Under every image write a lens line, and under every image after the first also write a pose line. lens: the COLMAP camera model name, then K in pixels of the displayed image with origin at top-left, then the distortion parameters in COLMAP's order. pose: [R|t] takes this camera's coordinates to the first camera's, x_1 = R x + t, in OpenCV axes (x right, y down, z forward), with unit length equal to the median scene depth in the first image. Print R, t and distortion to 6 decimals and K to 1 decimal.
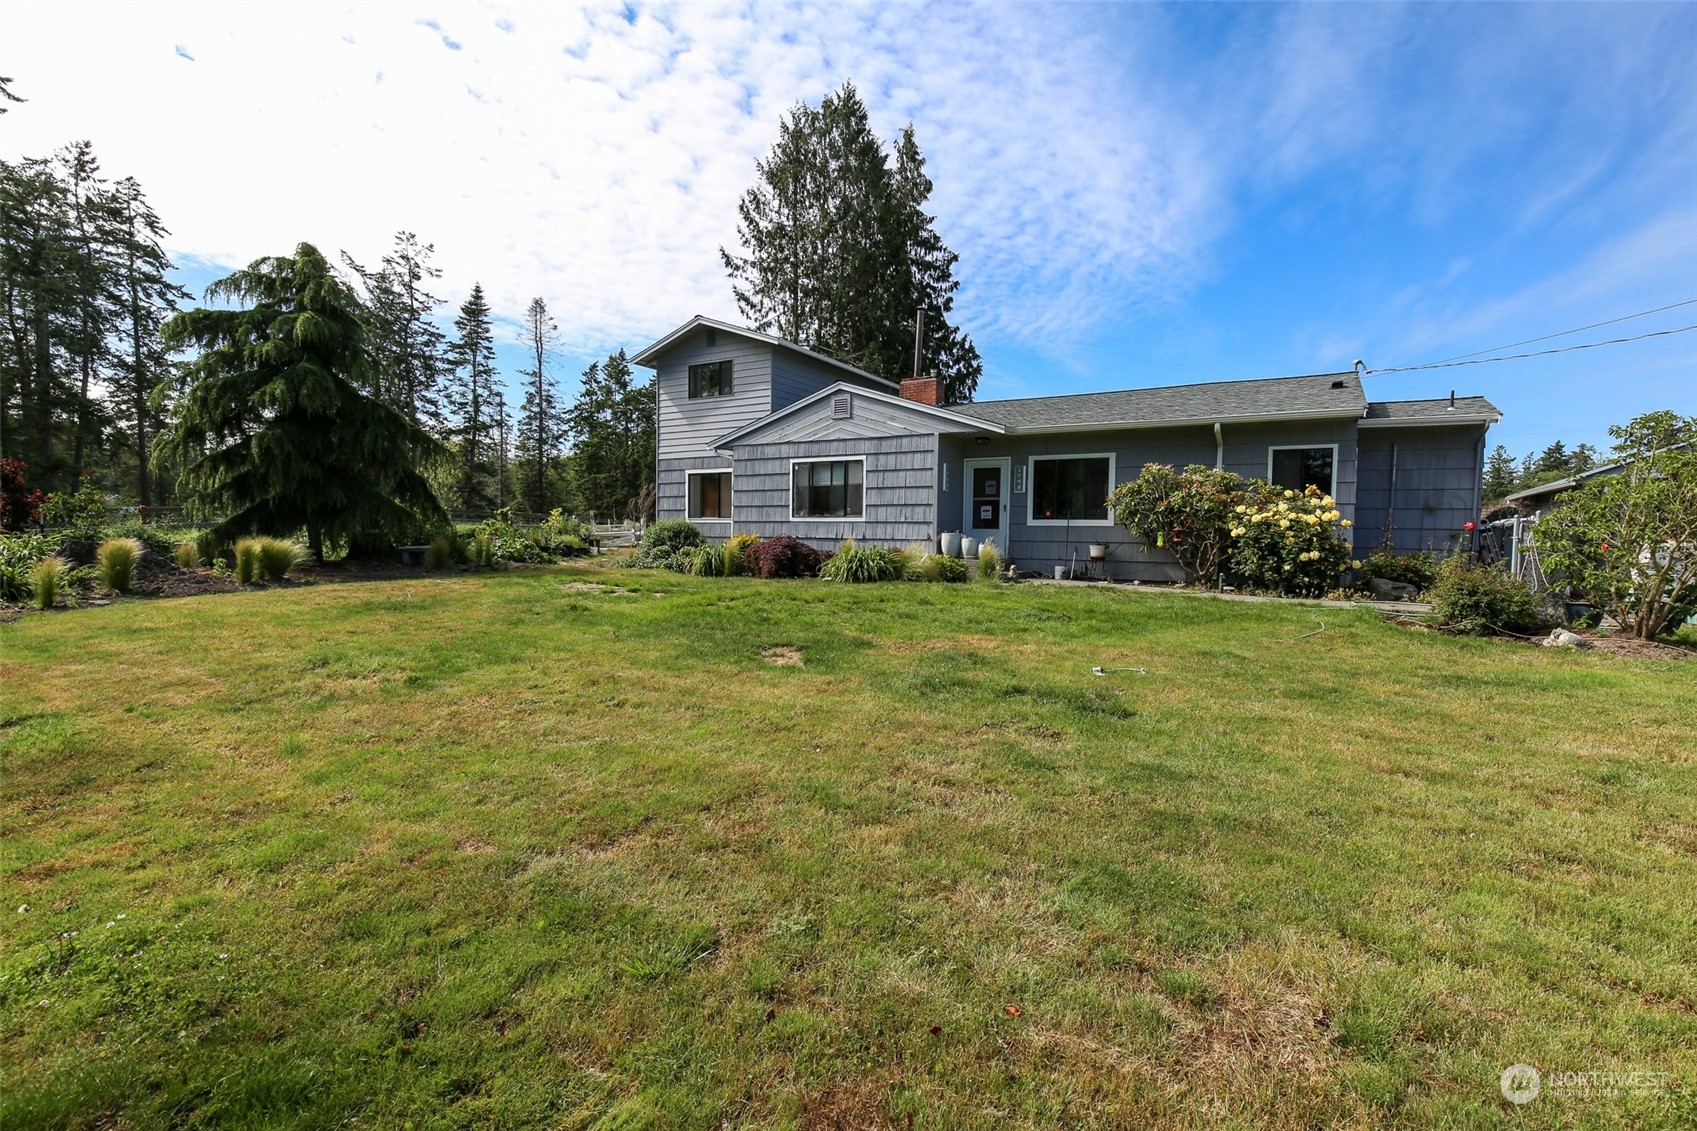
lens RADIAL K [[781.2, 0, 856.8], [0, 781.2, 580.4], [0, 0, 1]] dist [-0.012110, 0.007437]
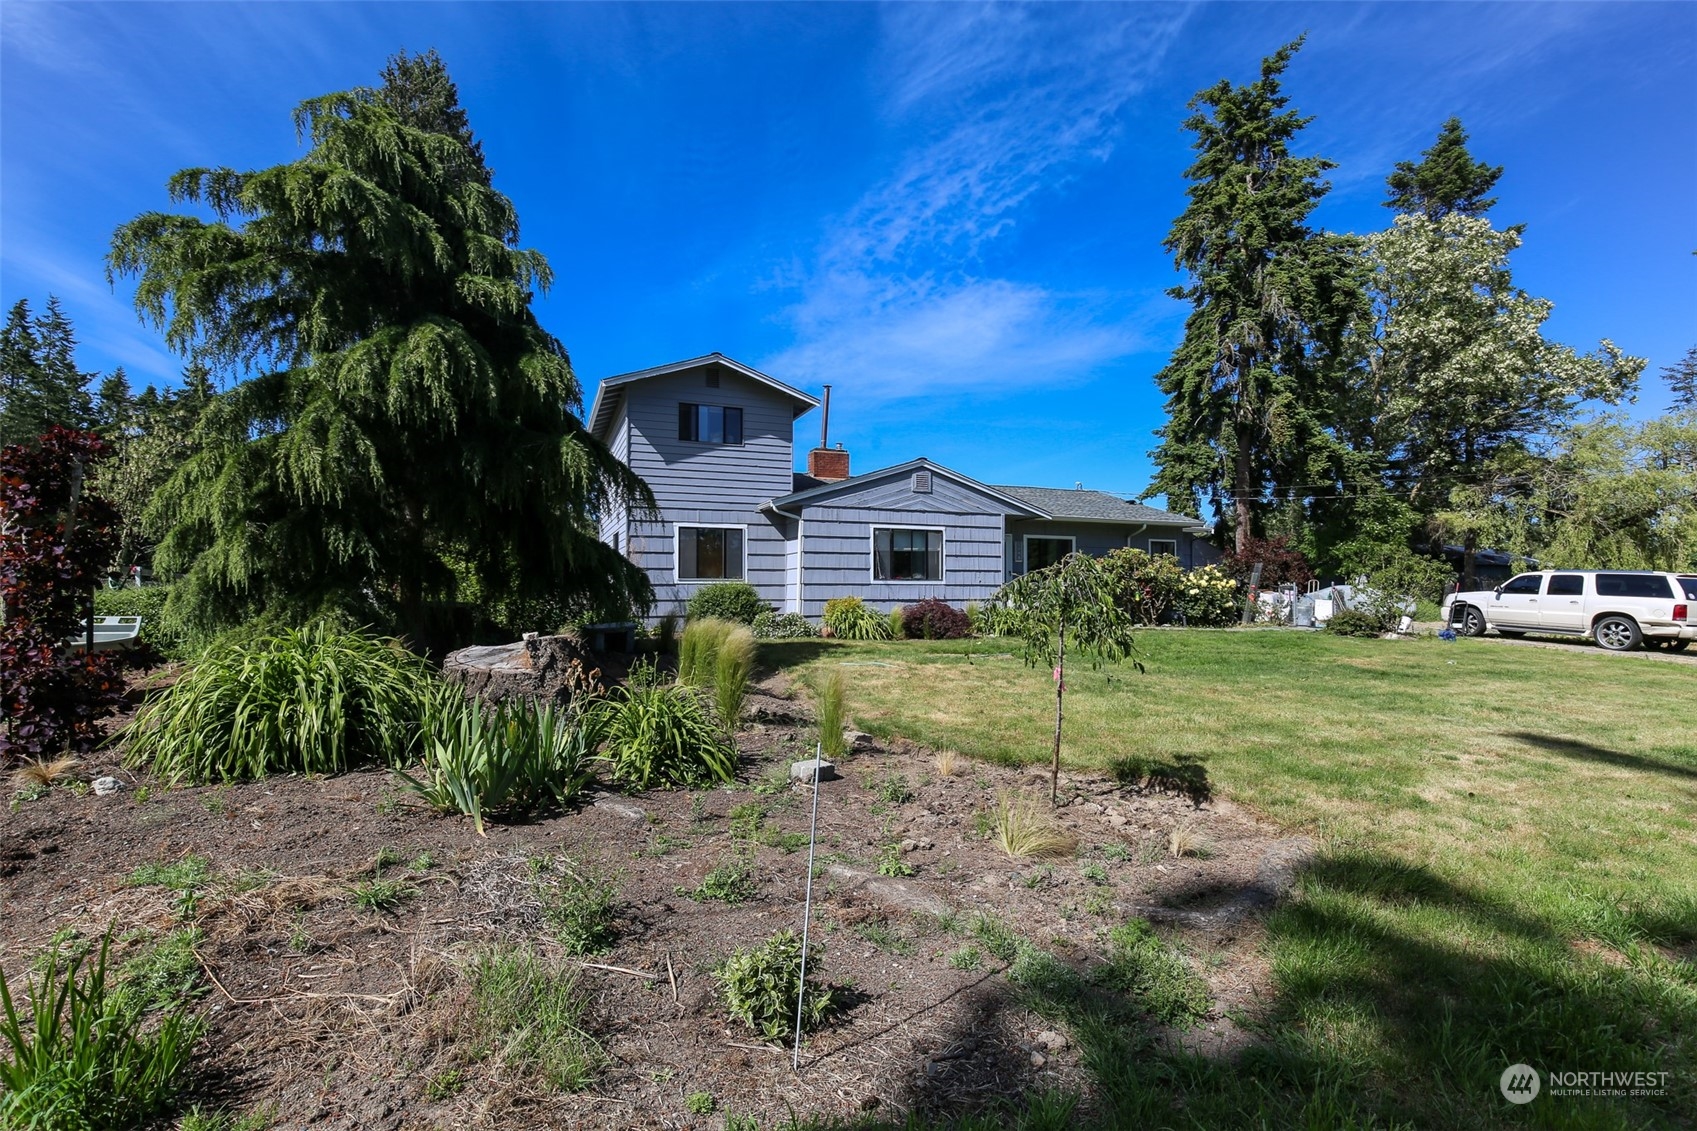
lens RADIAL K [[781.2, 0, 856.8], [0, 781.2, 580.4], [0, 0, 1]] dist [-0.012110, 0.007437]
pose [[0.602684, -0.000117, 0.797980, -0.972400], [0.050271, 0.998019, -0.037821, -0.044728], [-0.796395, 0.062909, 0.601496, 0.417101]]
